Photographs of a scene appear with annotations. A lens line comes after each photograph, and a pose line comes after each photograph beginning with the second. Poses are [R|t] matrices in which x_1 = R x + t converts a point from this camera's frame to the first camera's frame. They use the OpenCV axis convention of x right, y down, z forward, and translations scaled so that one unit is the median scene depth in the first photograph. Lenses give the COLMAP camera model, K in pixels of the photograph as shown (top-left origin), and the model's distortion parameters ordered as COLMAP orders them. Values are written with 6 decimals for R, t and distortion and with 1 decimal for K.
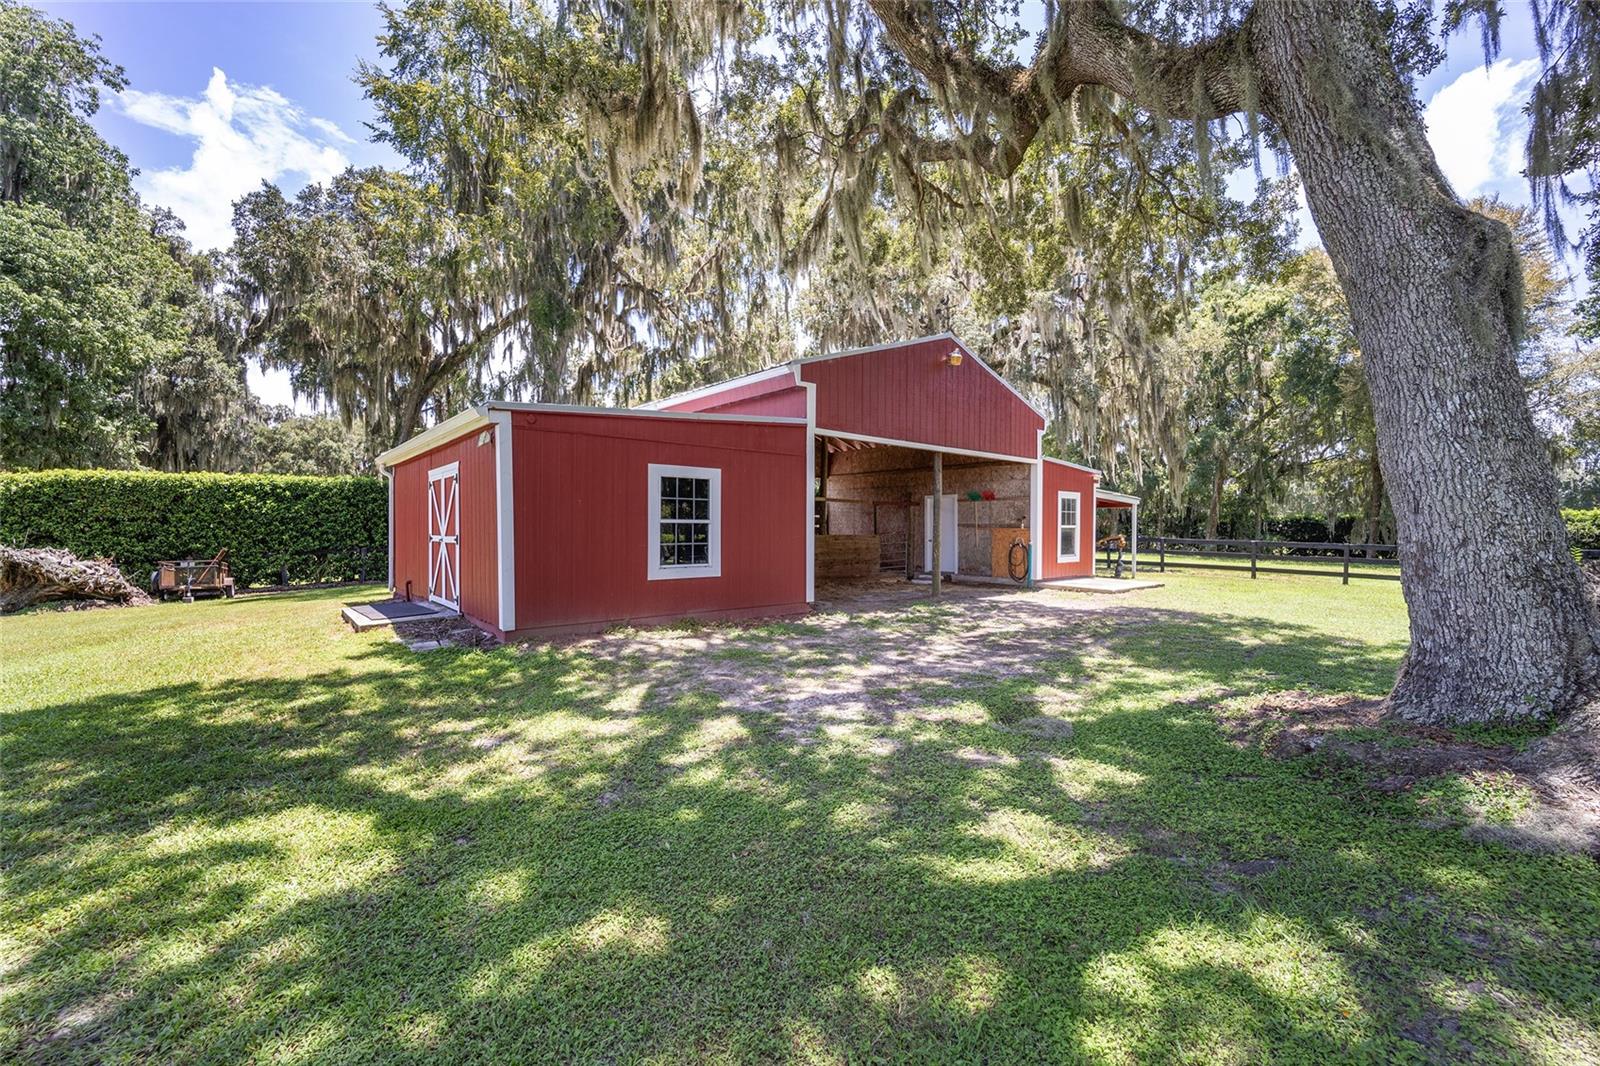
lens RADIAL K [[657.7, 0, 801.6], [0, 657.7, 526.1], [0, 0, 1]] dist [-0.012378, 0.000042]
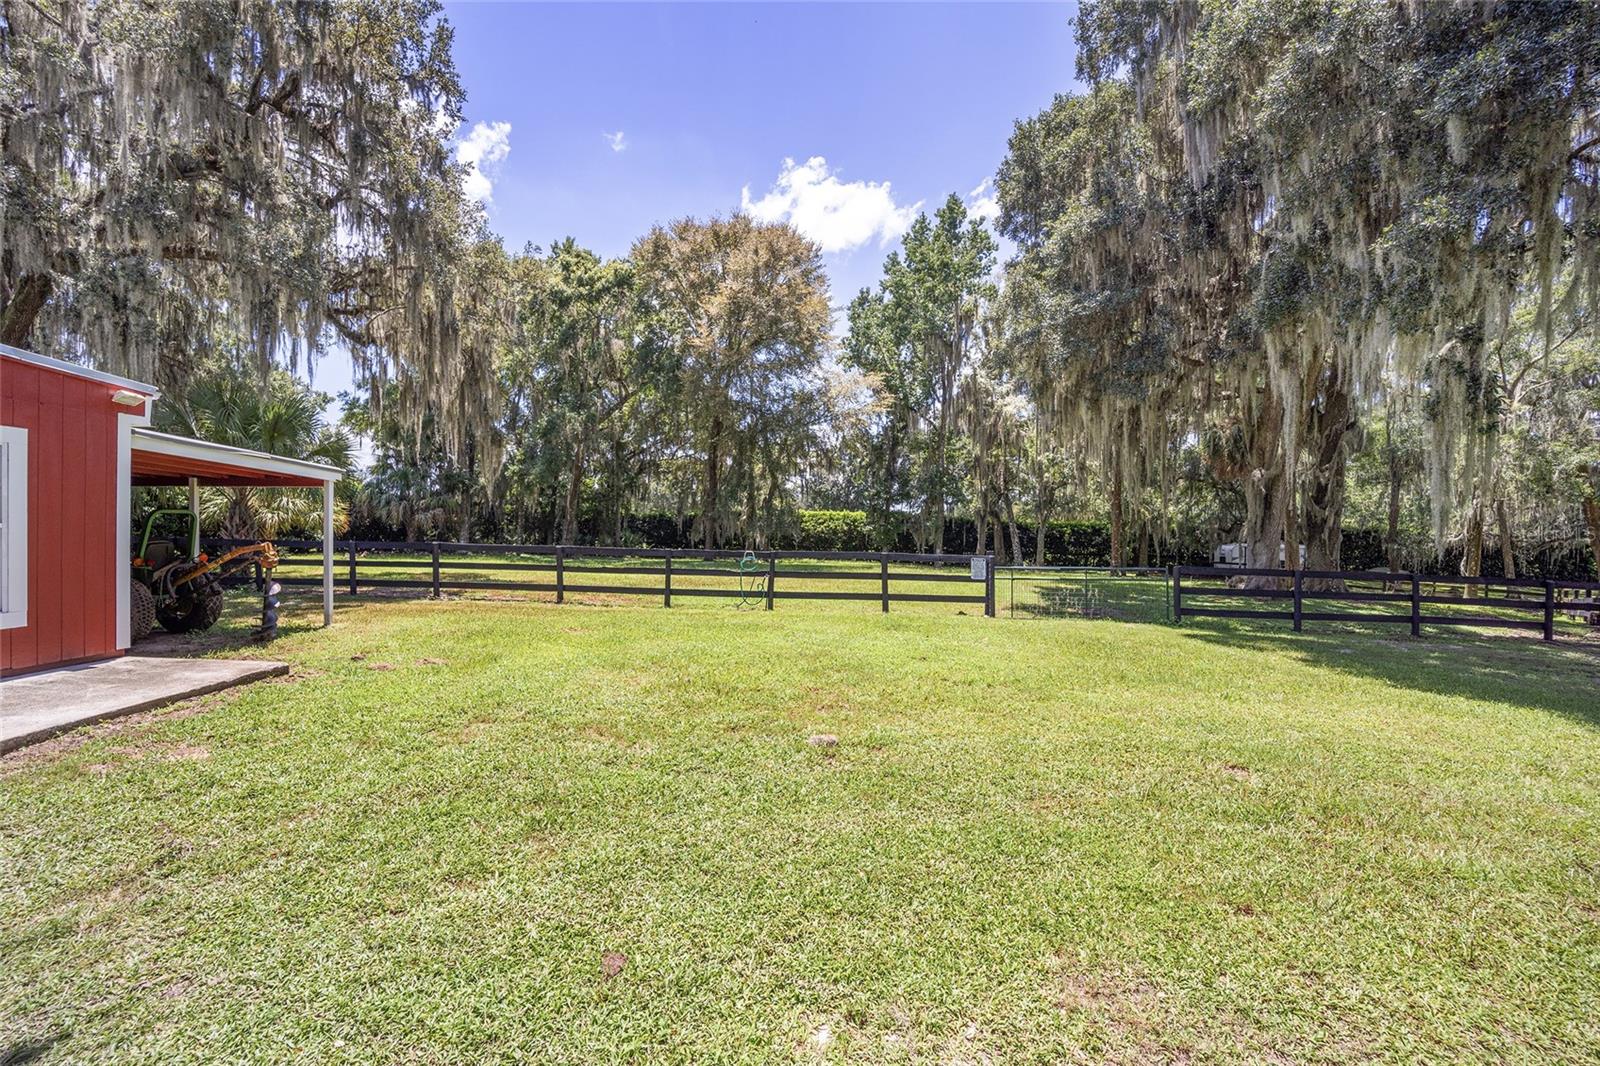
lens RADIAL K [[657.7, 0, 798.8], [0, 657.7, 531.4], [0, 0, 1]] dist [-0.012378, 0.000042]
pose [[0.663064, -0.008095, 0.748519, 0.289924], [-0.002750, 0.999908, 0.013249, -0.001305], [-0.748558, -0.010843, 0.662981, 0.306168]]
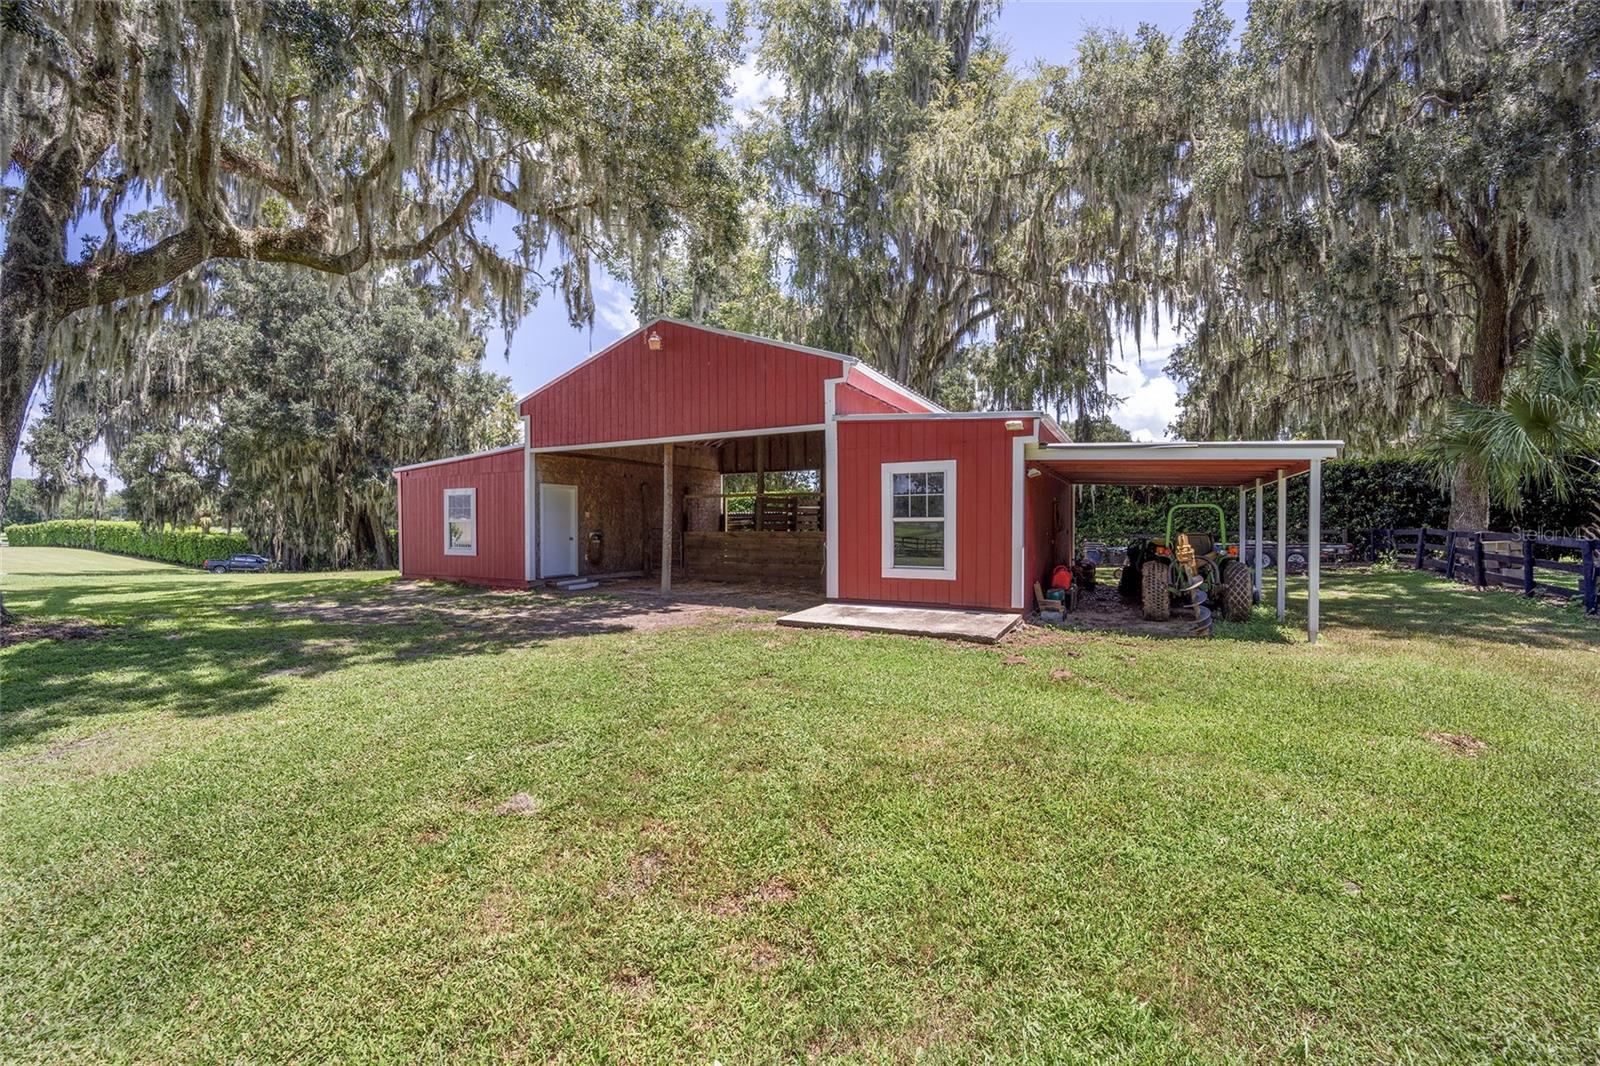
lens RADIAL K [[657.7, 0, 797.0], [0, 657.7, 529.6], [0, 0, 1]] dist [-0.012378, 0.000042]
pose [[0.399329, -0.005494, -0.916791, 0.612842], [0.015796, 0.999875, 0.000888, 0.003246], [0.916672, -0.014836, 0.399366, 0.451470]]
